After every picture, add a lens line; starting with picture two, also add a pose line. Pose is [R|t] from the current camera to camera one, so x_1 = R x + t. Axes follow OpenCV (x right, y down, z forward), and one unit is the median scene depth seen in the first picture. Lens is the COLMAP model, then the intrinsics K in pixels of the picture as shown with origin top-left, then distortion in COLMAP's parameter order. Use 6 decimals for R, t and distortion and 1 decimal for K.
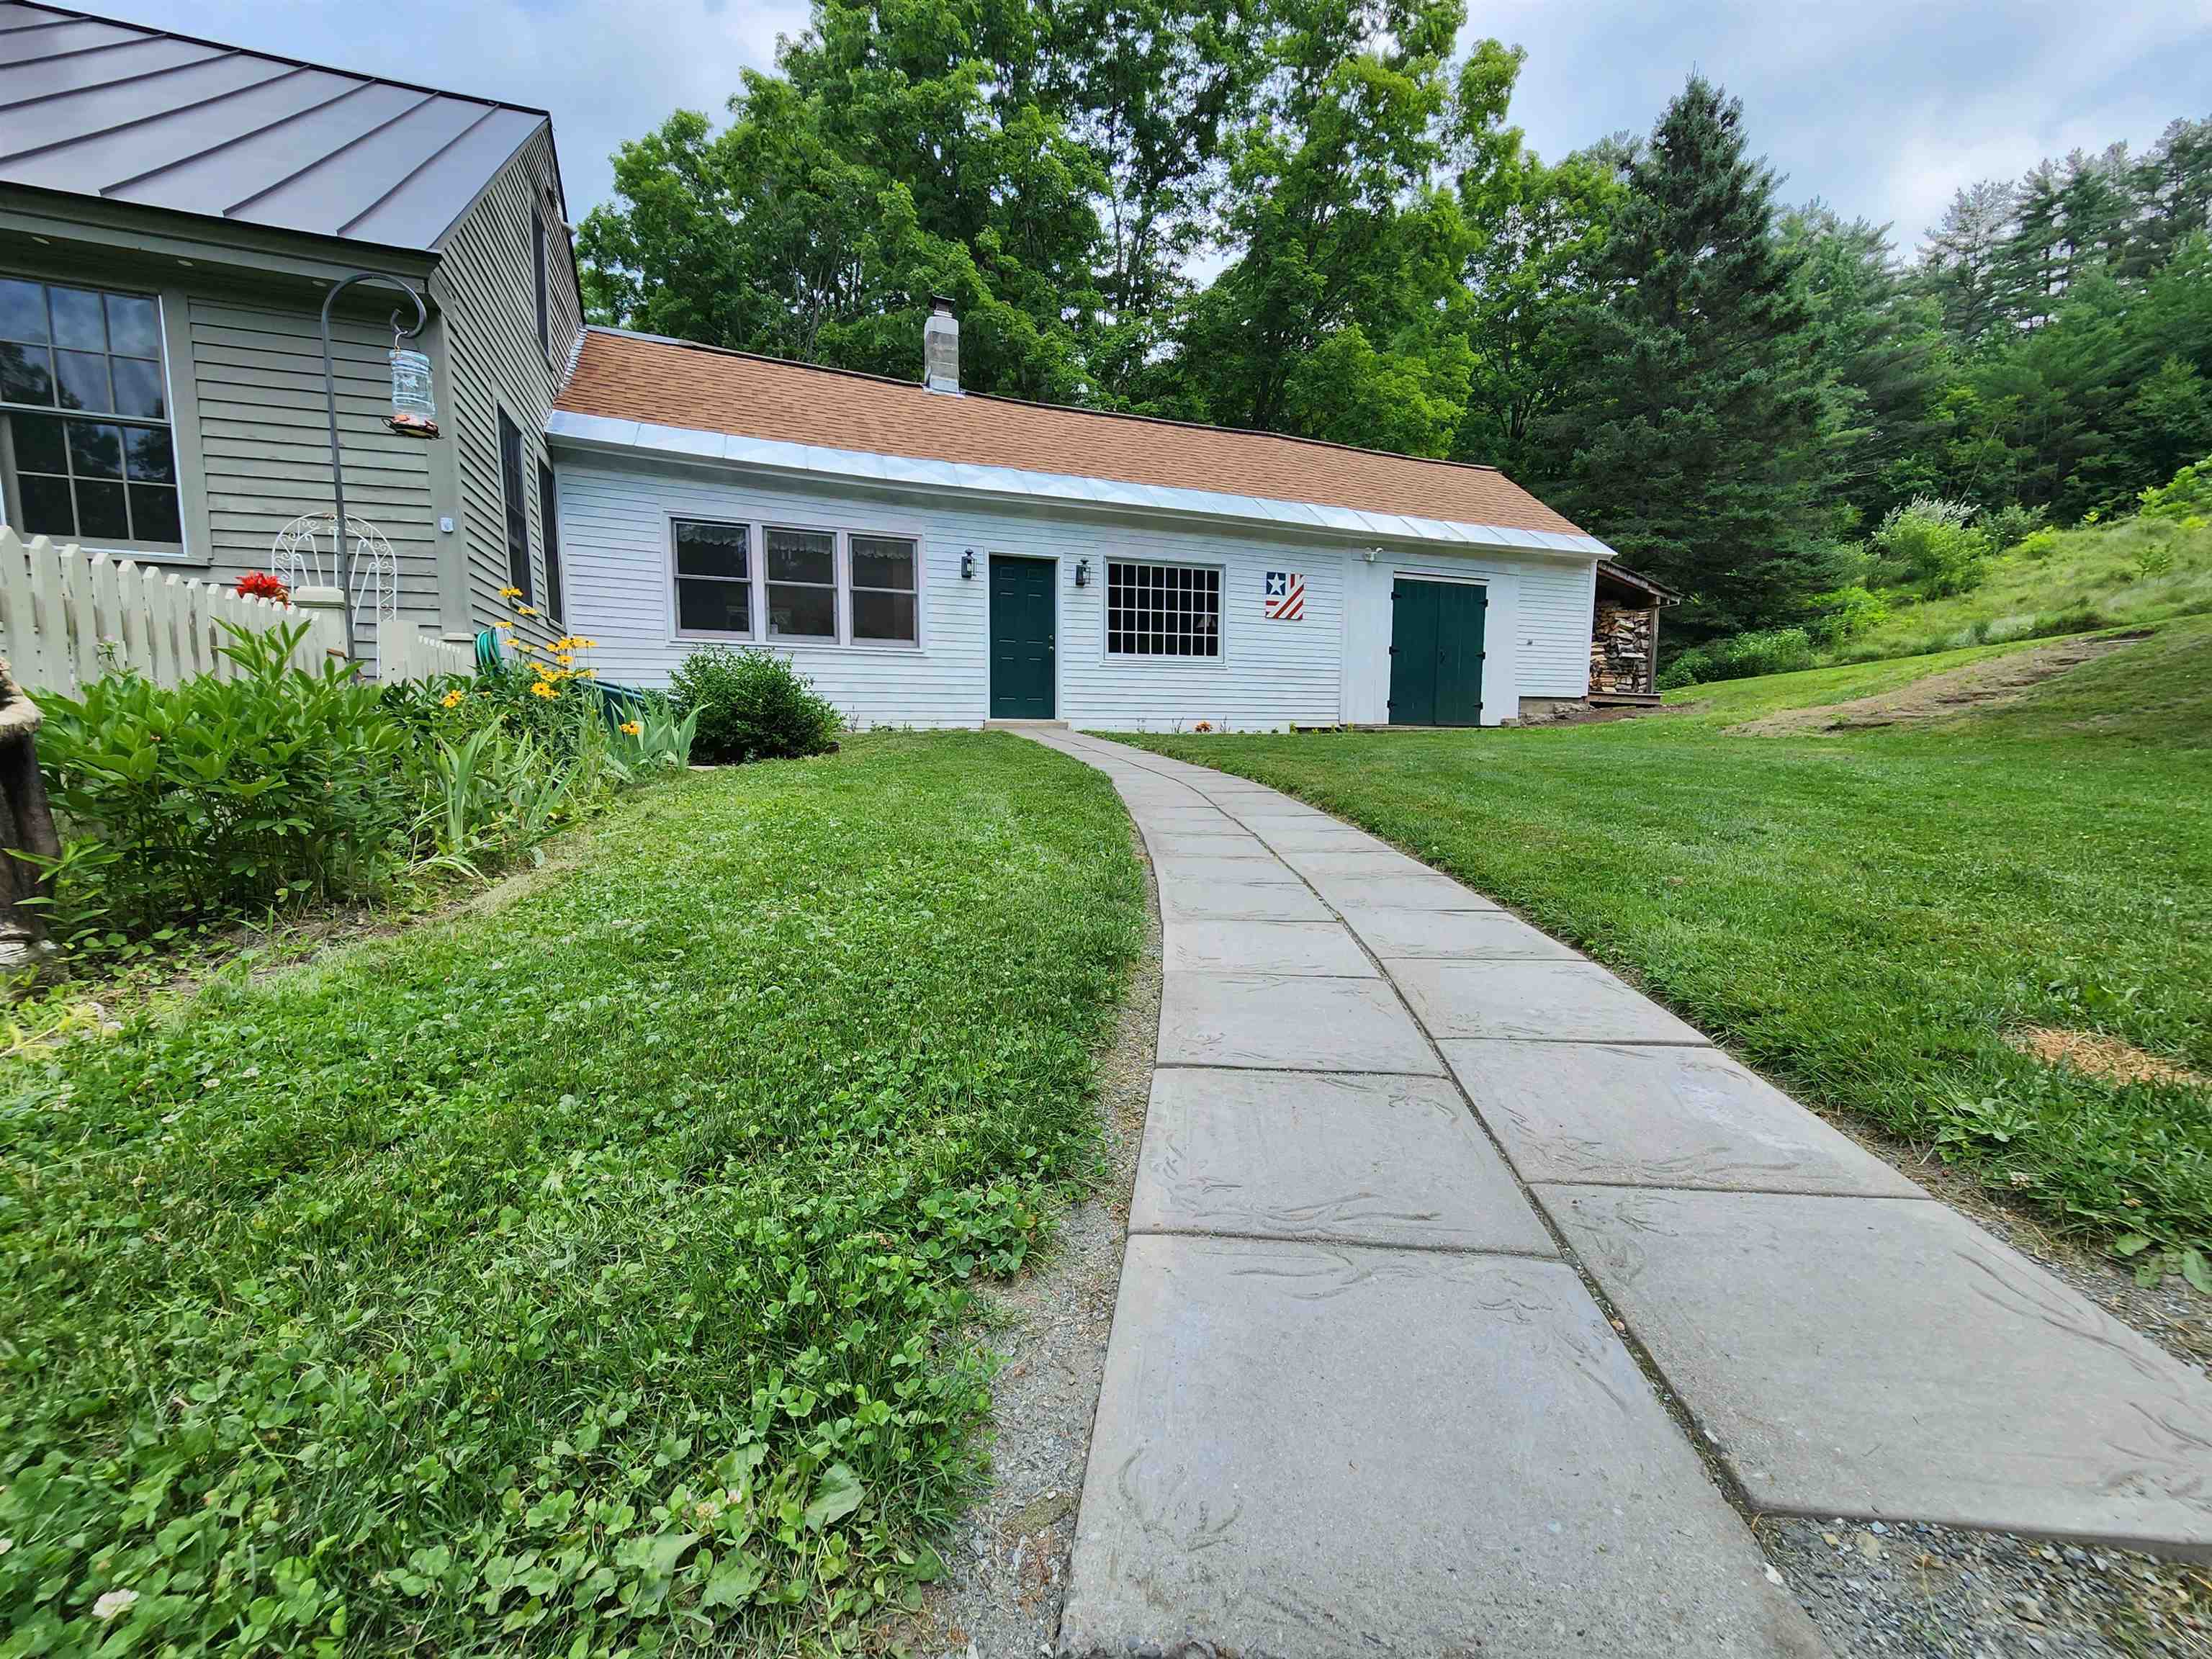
lens RADIAL K [[879.3, 0, 1106.0], [0, 879.3, 829.5], [0, 0, 1]] dist [-0.011803, -0.000110]
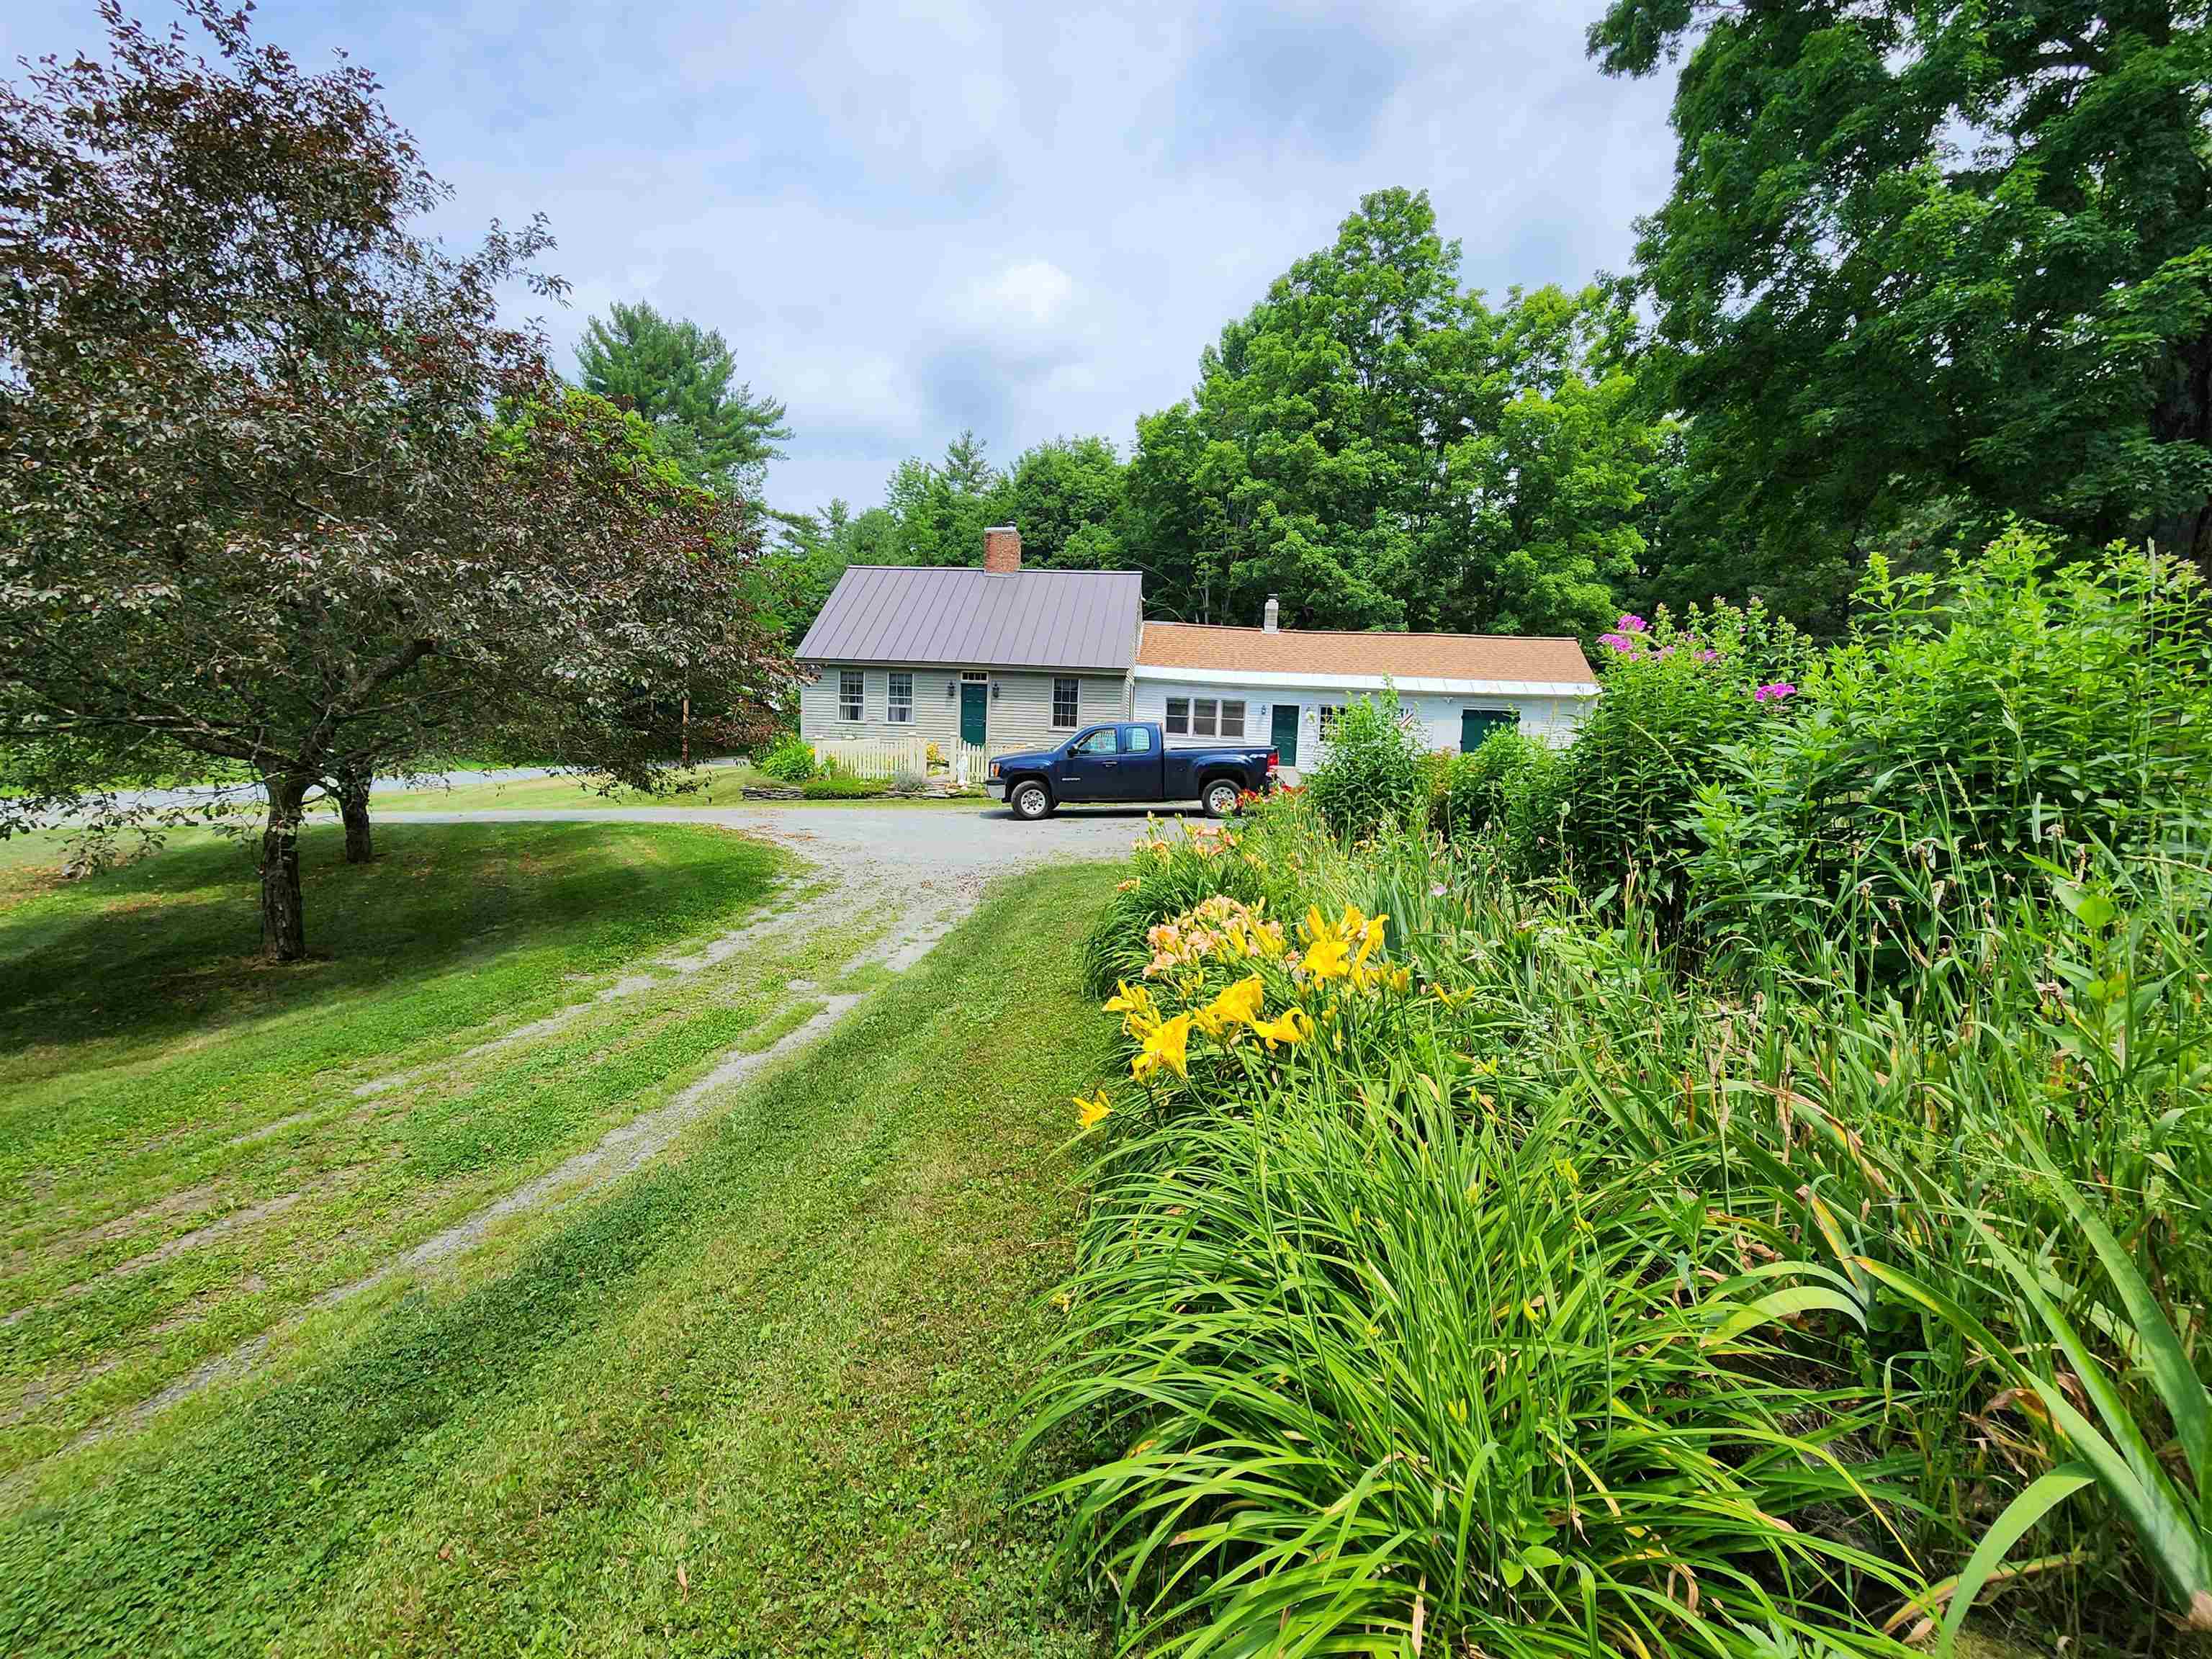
lens RADIAL K [[879.3, 0, 1106.0], [0, 879.3, 829.5], [0, 0, 1]] dist [-0.011803, -0.000110]
pose [[0.877402, 0.074745, -0.473898, 0.703343], [-0.088516, 0.996052, -0.006783, 0.128793], [0.471519, 0.047899, 0.880554, -1.547974]]
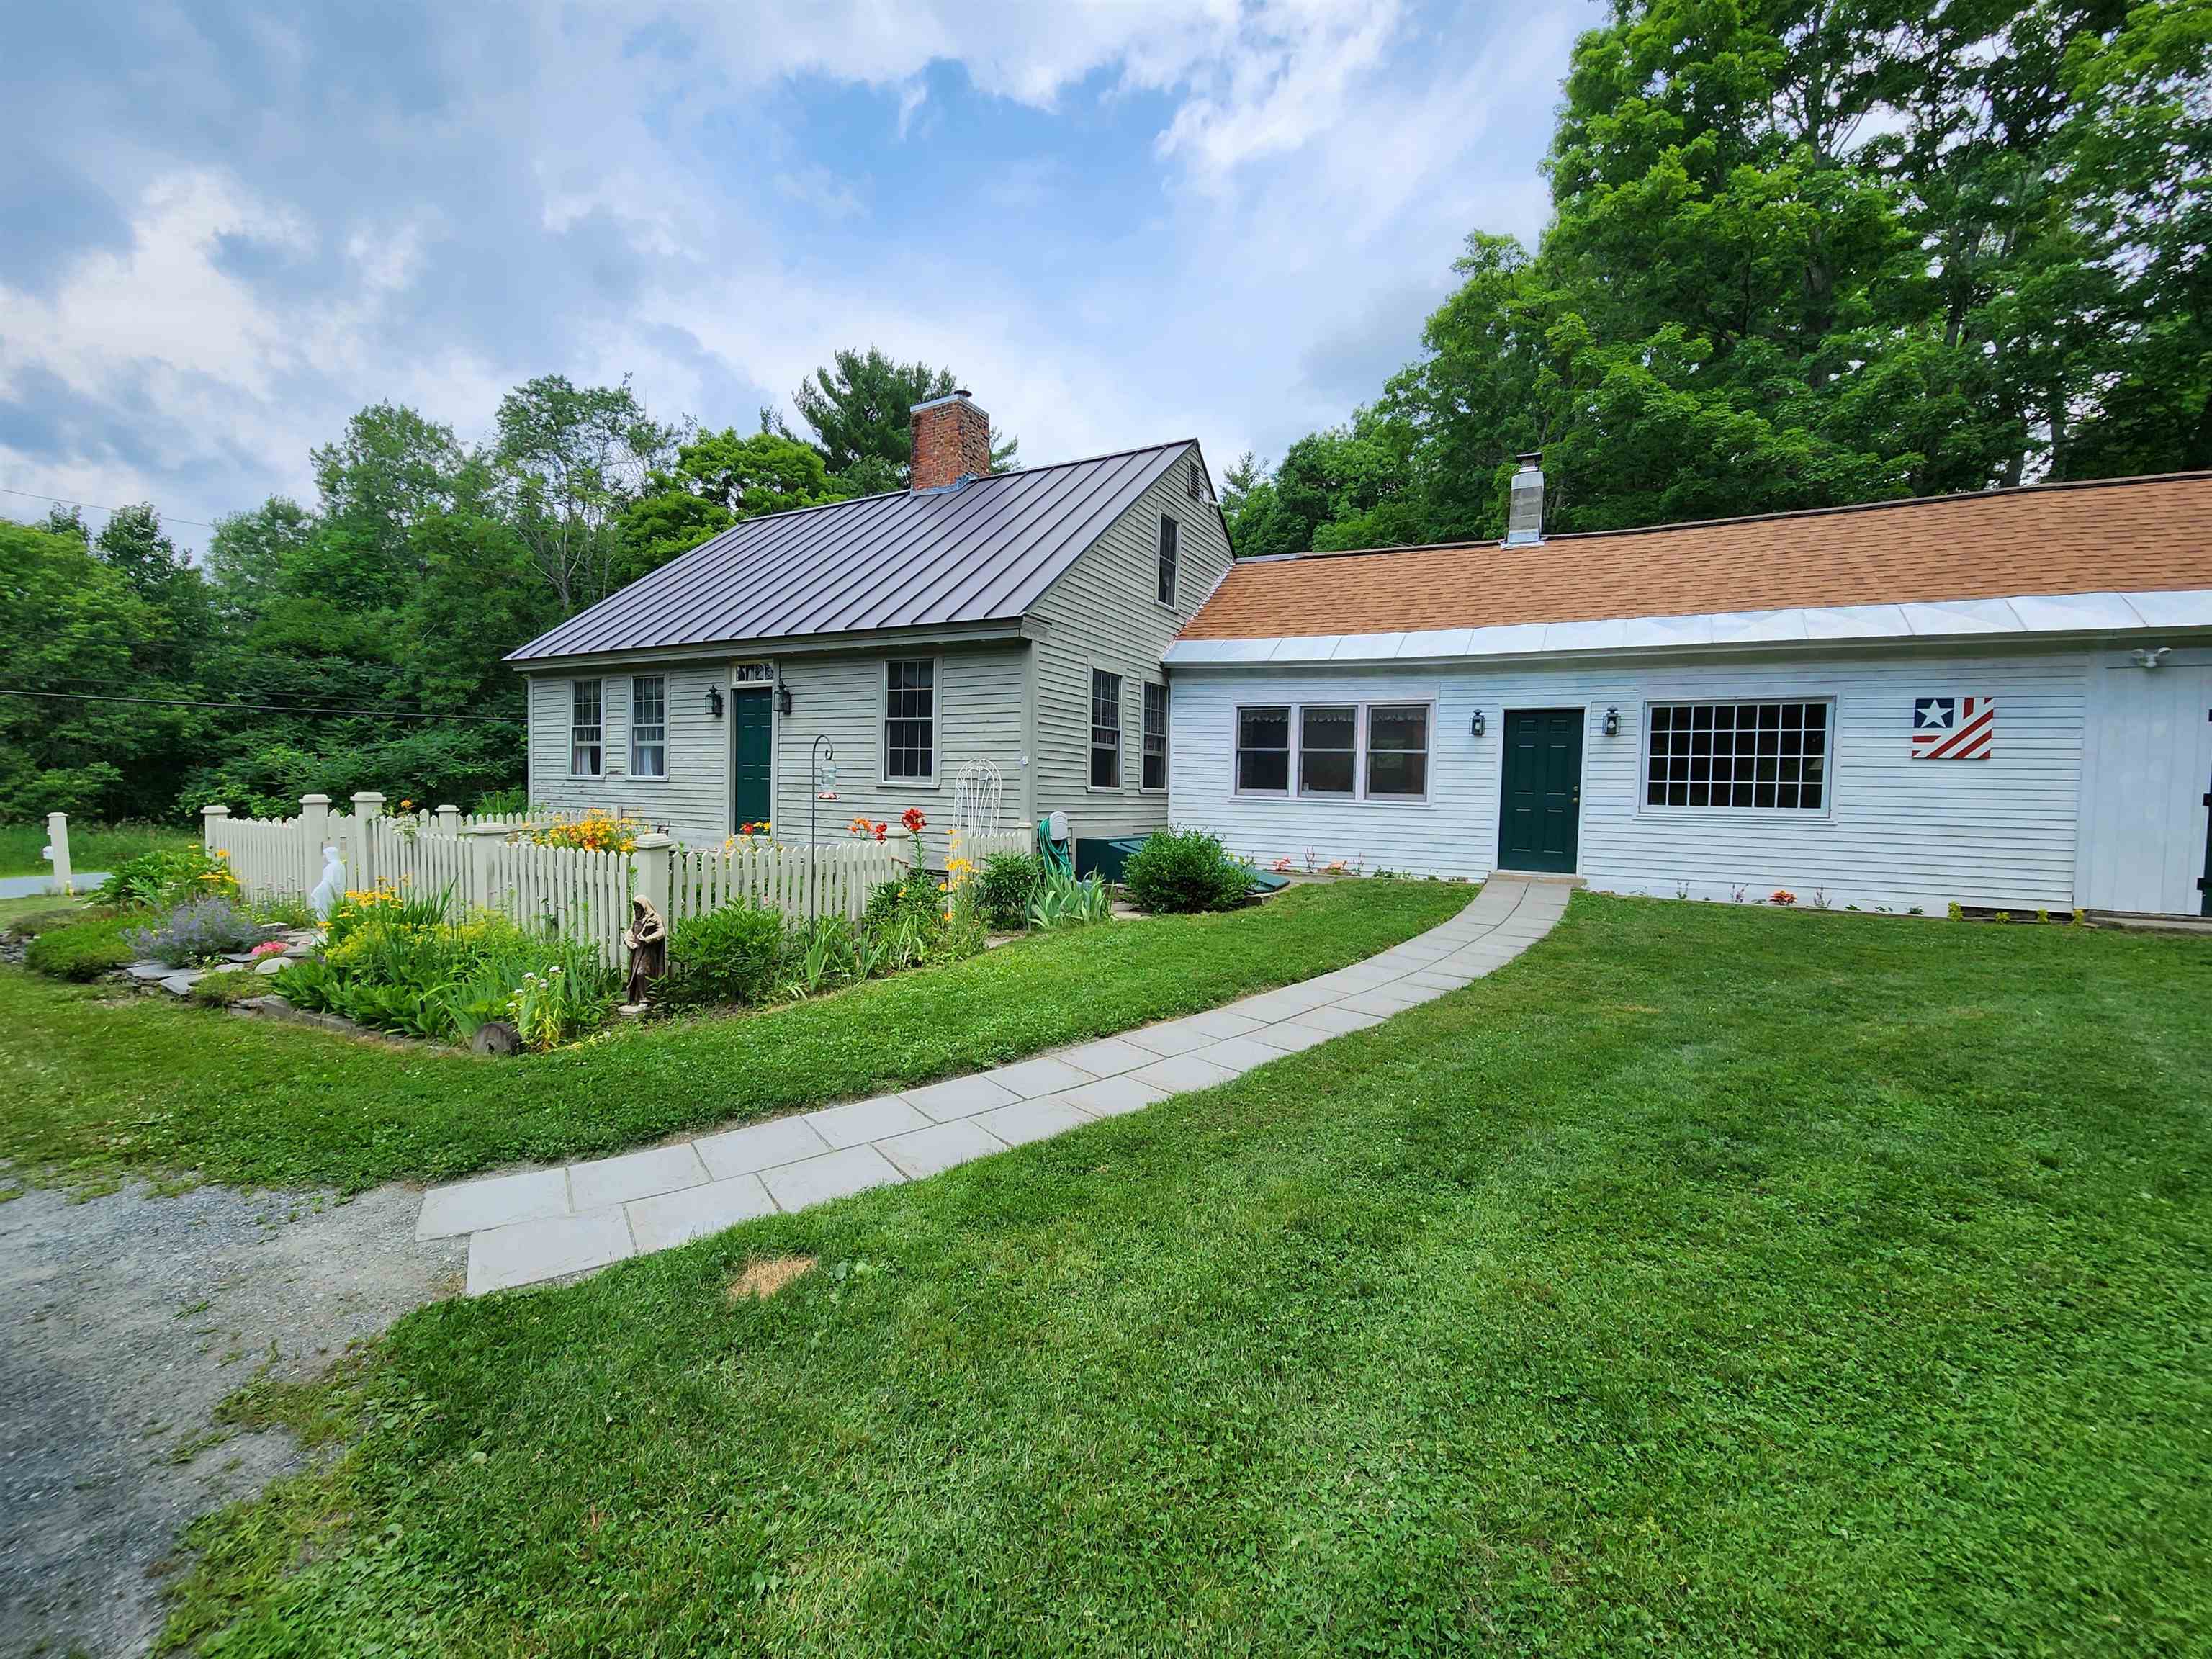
lens RADIAL K [[879.3, 0, 1106.0], [0, 879.3, 829.5], [0, 0, 1]] dist [-0.011803, -0.000110]
pose [[0.635745, 0.046920, -0.770472, 0.352885], [-0.114806, 0.992797, -0.034272, -0.084493], [0.763314, 0.110243, 0.636552, 0.009381]]
